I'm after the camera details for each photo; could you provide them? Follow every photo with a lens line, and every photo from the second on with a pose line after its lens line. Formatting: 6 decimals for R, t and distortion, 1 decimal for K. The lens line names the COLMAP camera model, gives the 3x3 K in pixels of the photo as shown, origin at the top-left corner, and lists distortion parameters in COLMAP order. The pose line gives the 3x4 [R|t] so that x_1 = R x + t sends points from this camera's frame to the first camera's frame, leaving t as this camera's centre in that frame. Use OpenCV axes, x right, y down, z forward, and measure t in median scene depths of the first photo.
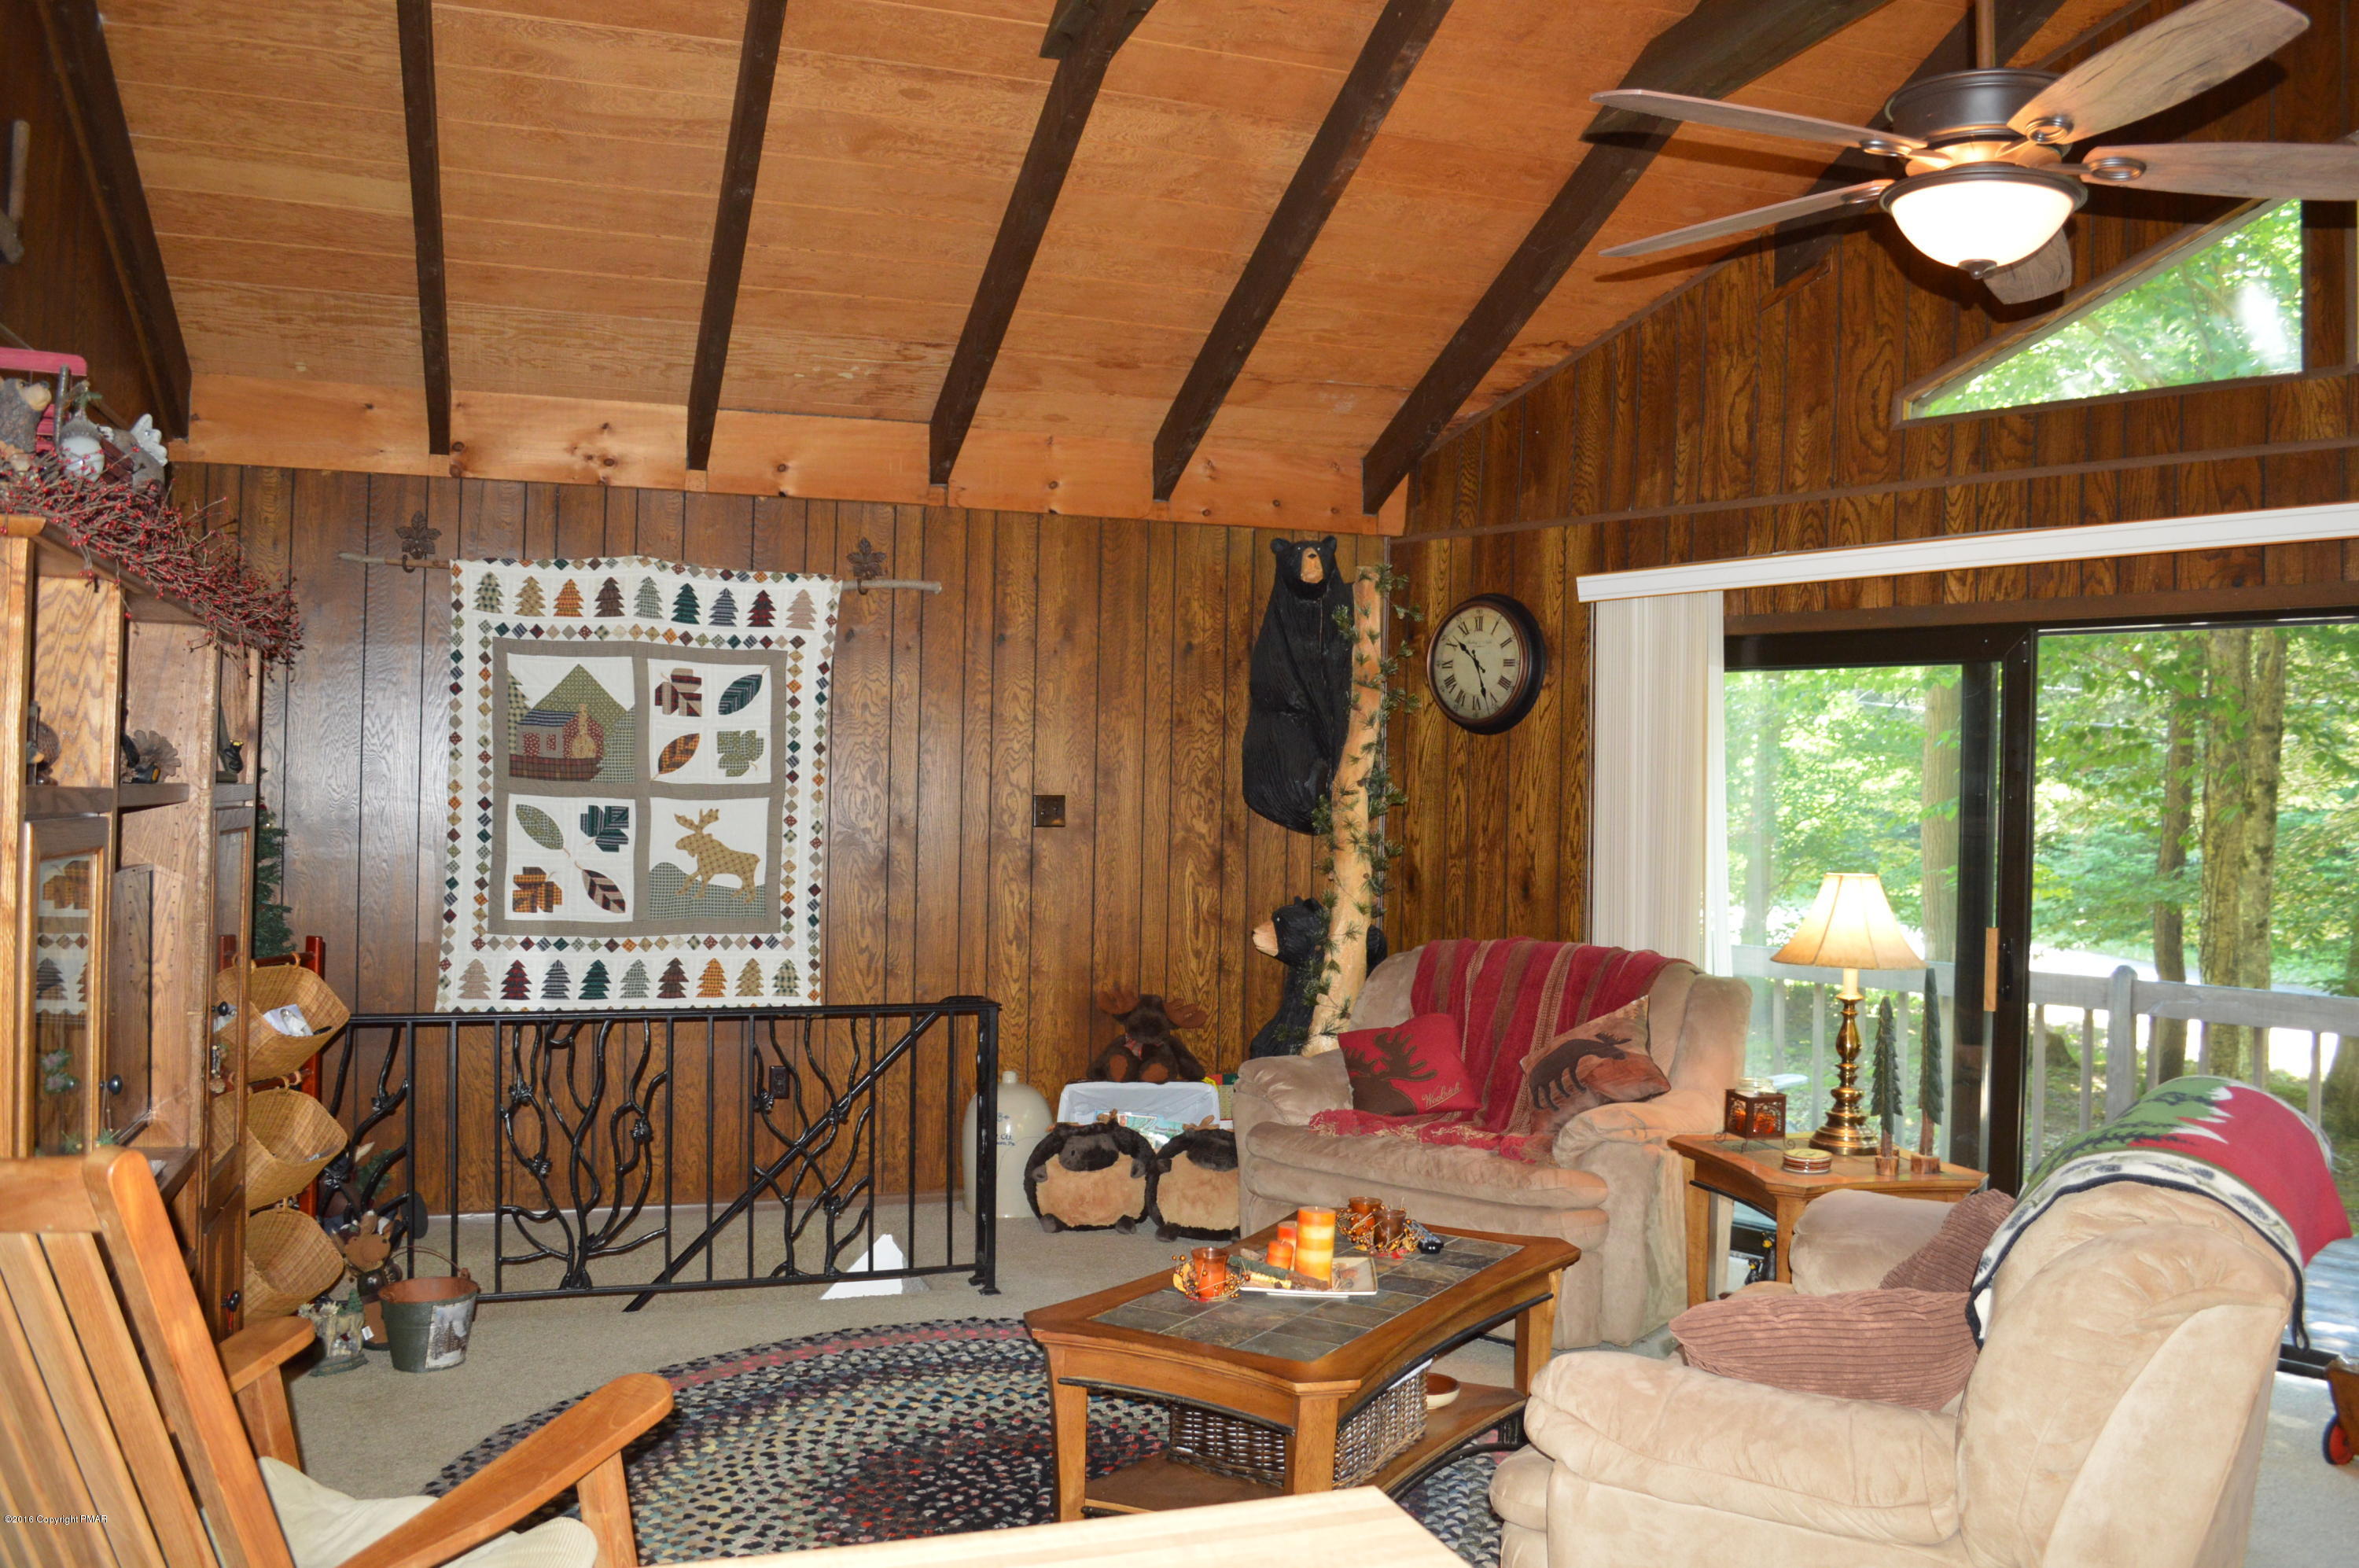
lens RADIAL K [[1878.5, 0, 1182.1], [0, 1878.5, 780.8], [0, 0, 1]] dist [-0.083333, 0.011187]
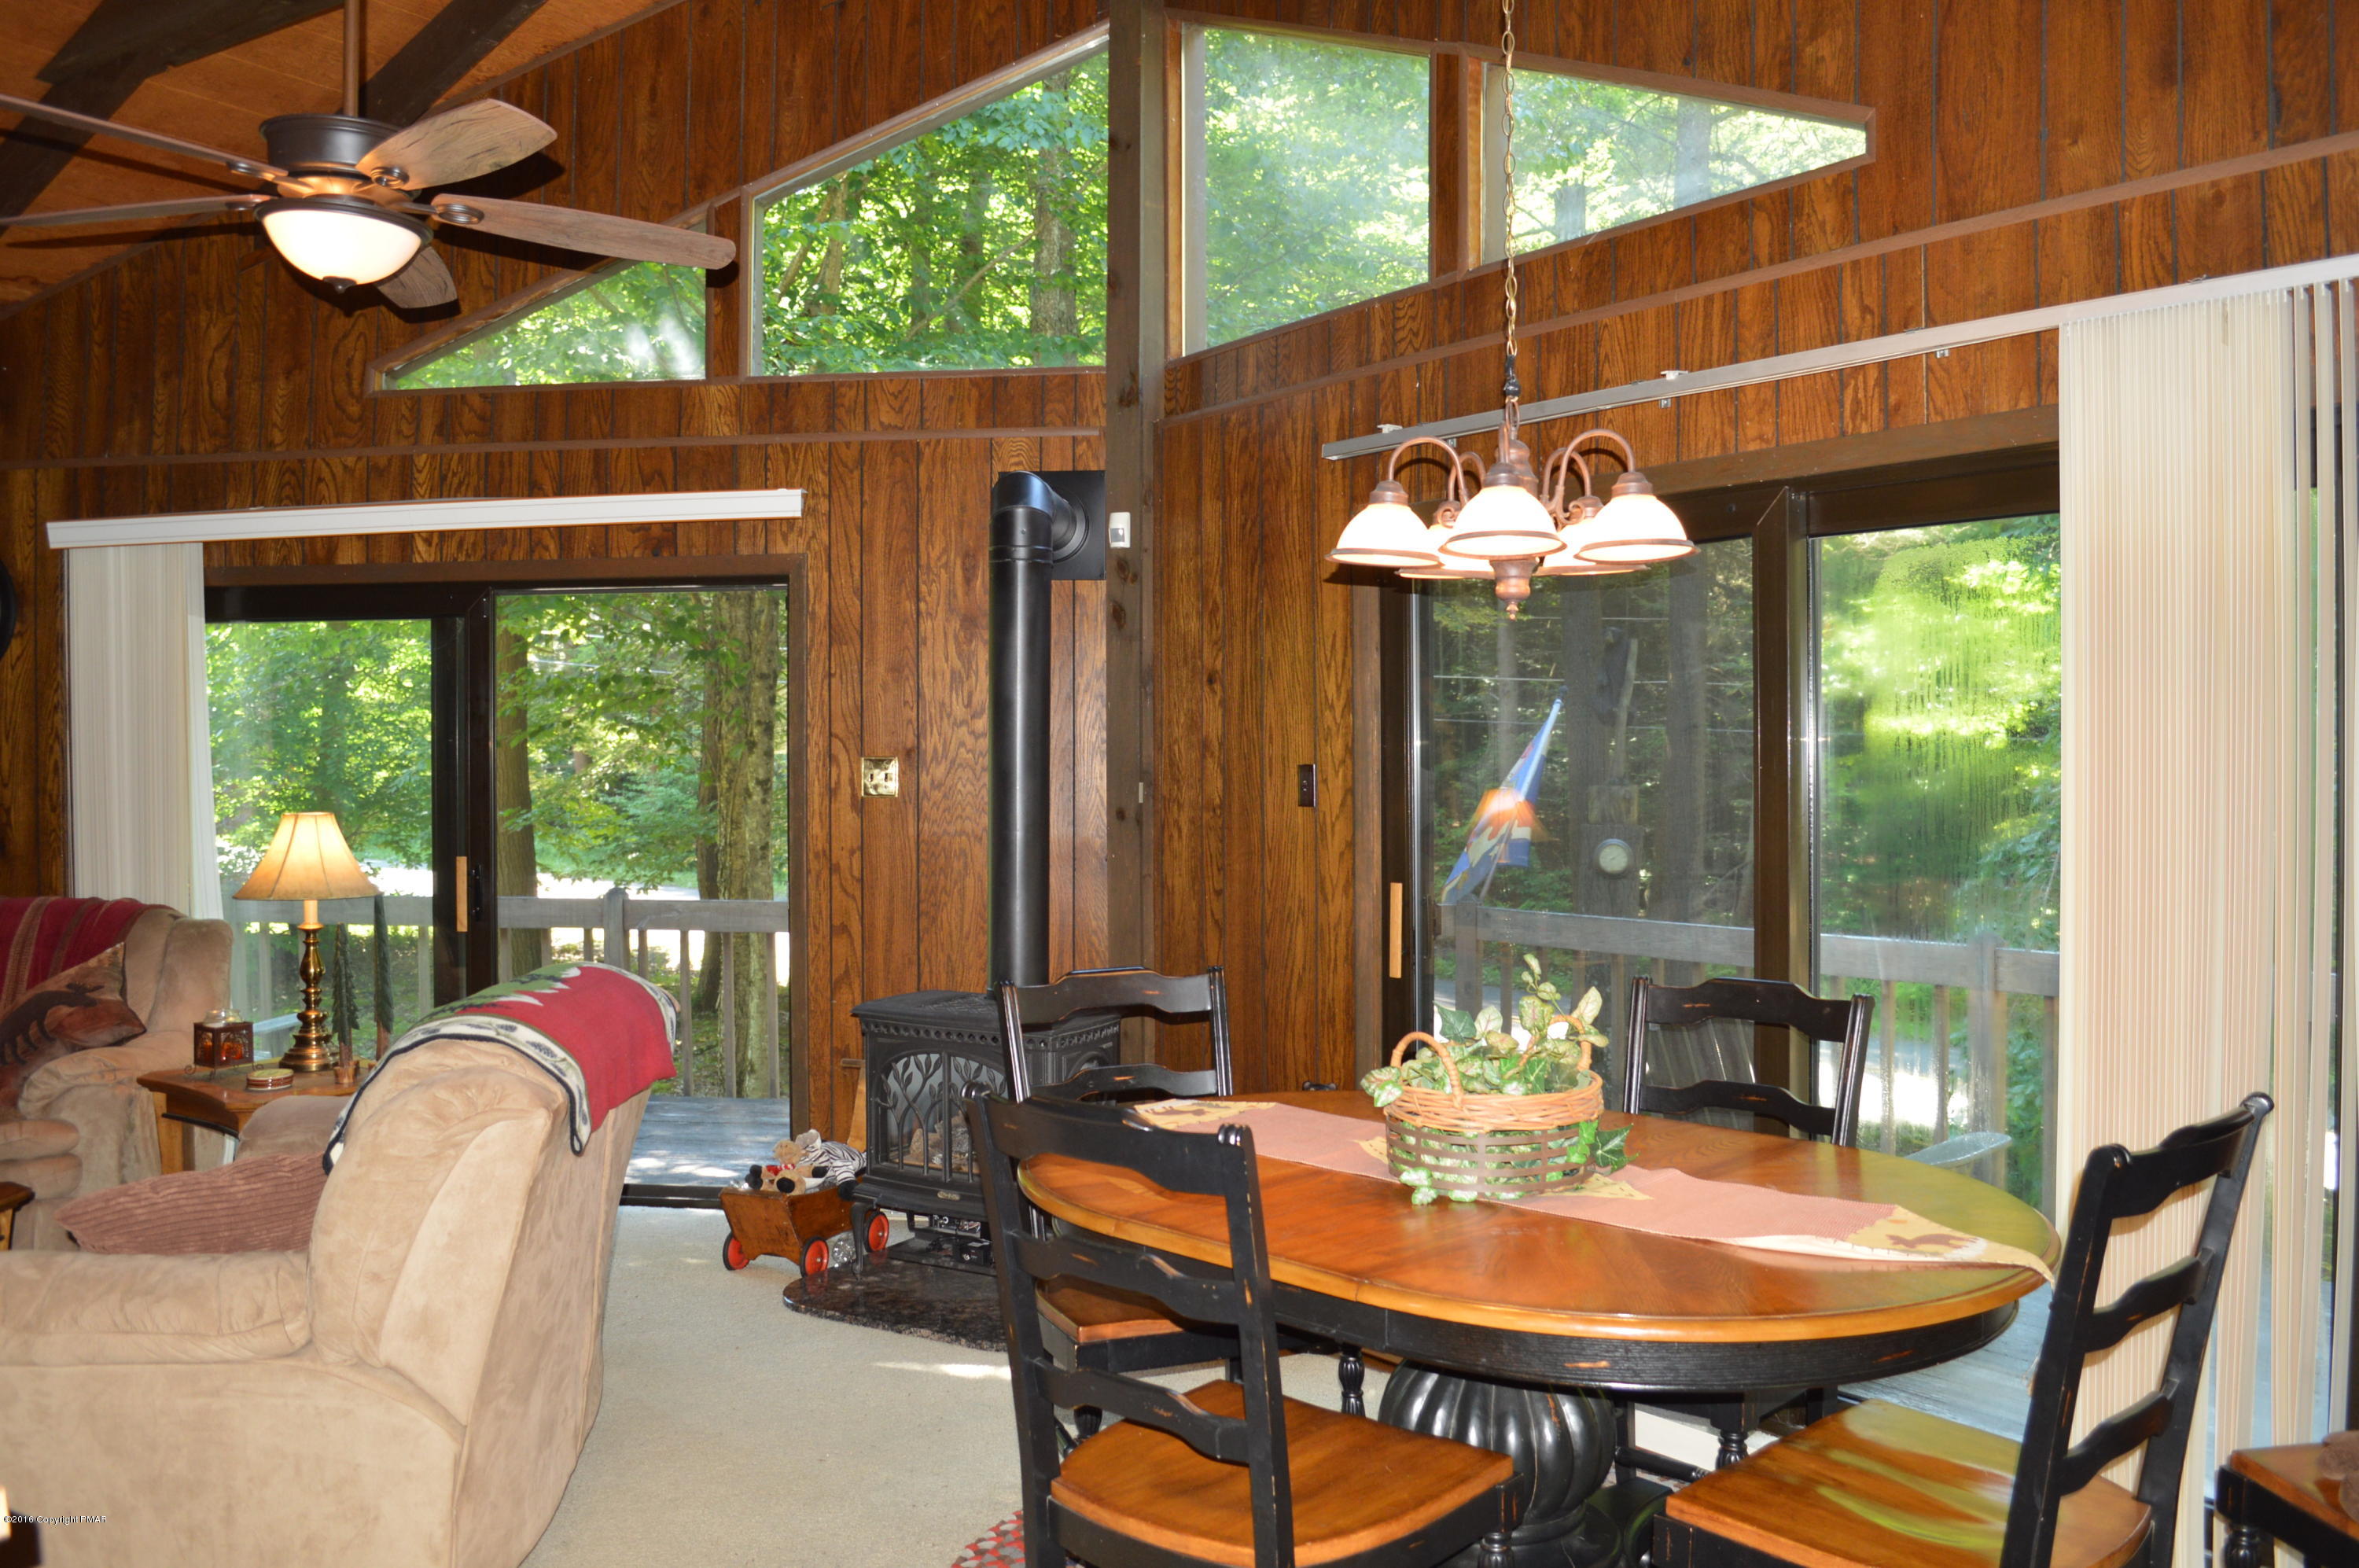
lens RADIAL K [[1878.5, 0, 1172.8], [0, 1878.5, 773.1], [0, 0, 1]] dist [-0.083333, 0.011187]
pose [[0.750535, -0.031616, 0.660073, 0.050804], [0.015830, 0.999428, 0.029872, 0.005464], [-0.660641, -0.011971, 0.750607, -0.233211]]
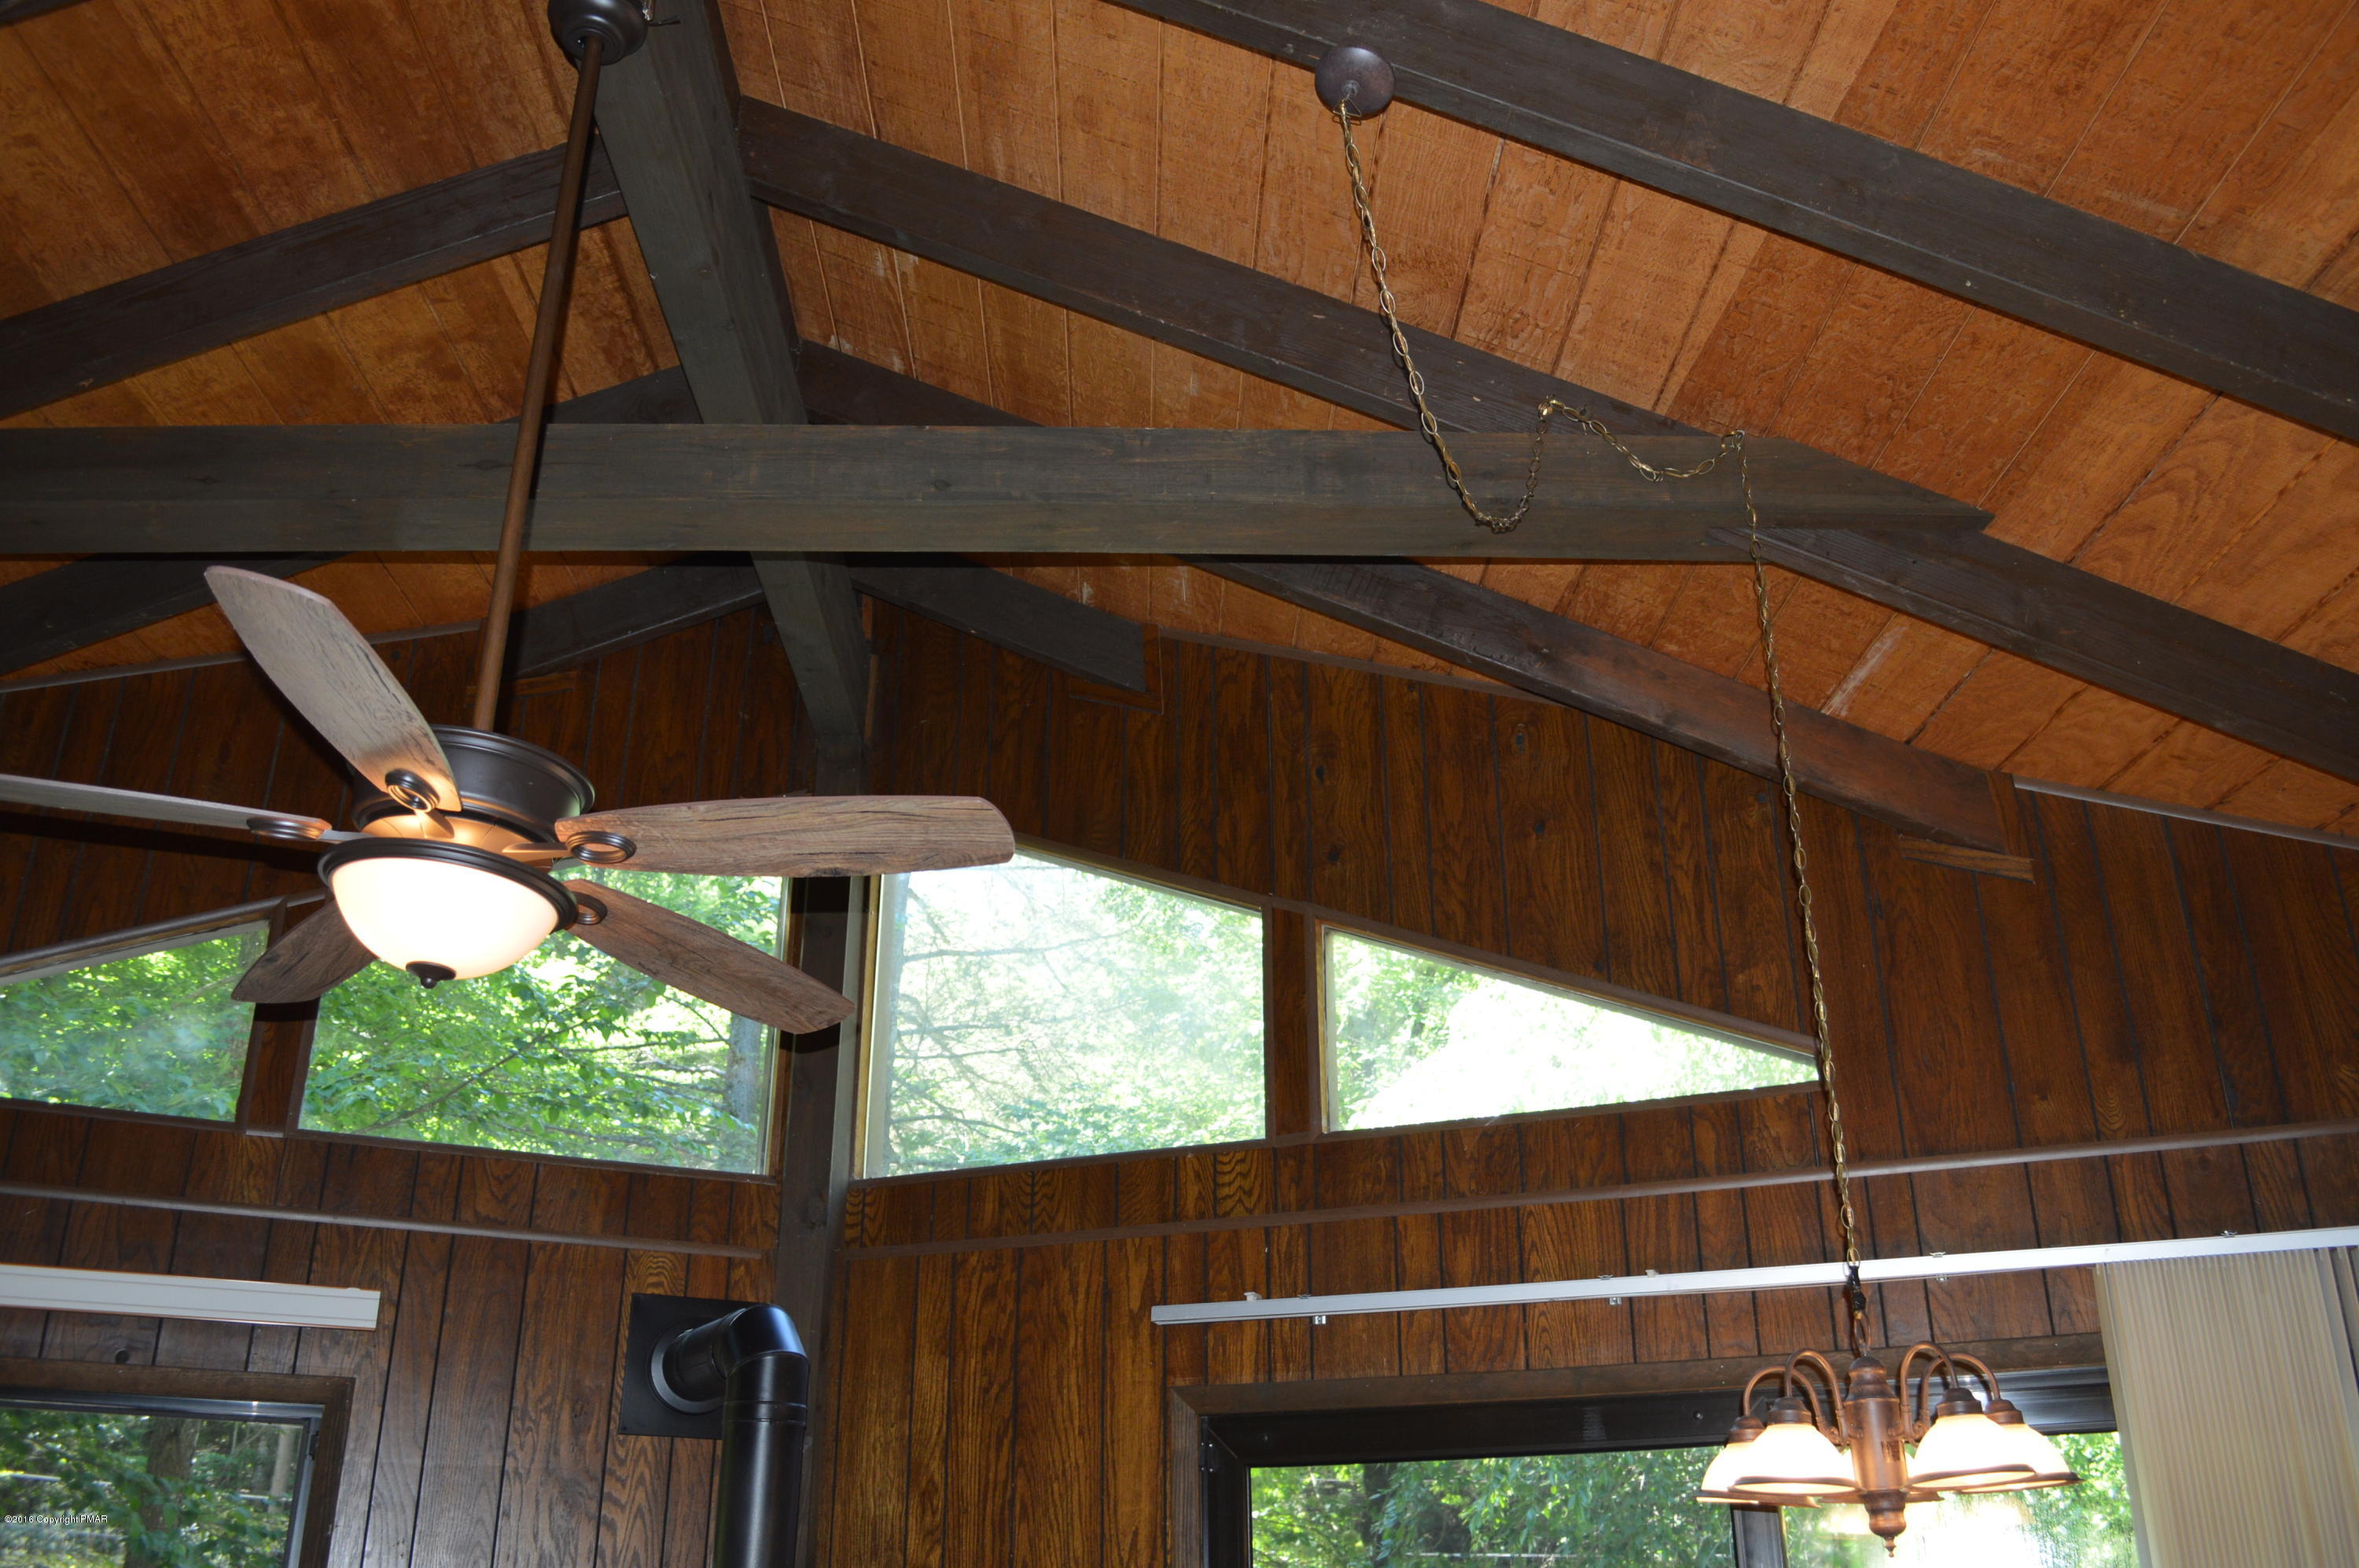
lens RADIAL K [[1878.5, 0, 1179.9], [0, 1878.5, 802.5], [0, 0, 1]] dist [-0.083333, 0.011187]
pose [[0.285097, 0.353441, 0.890954, -0.191066], [0.004653, 0.929009, -0.370027, -0.065091], [-0.958487, 0.109639, 0.263213, 0.530784]]
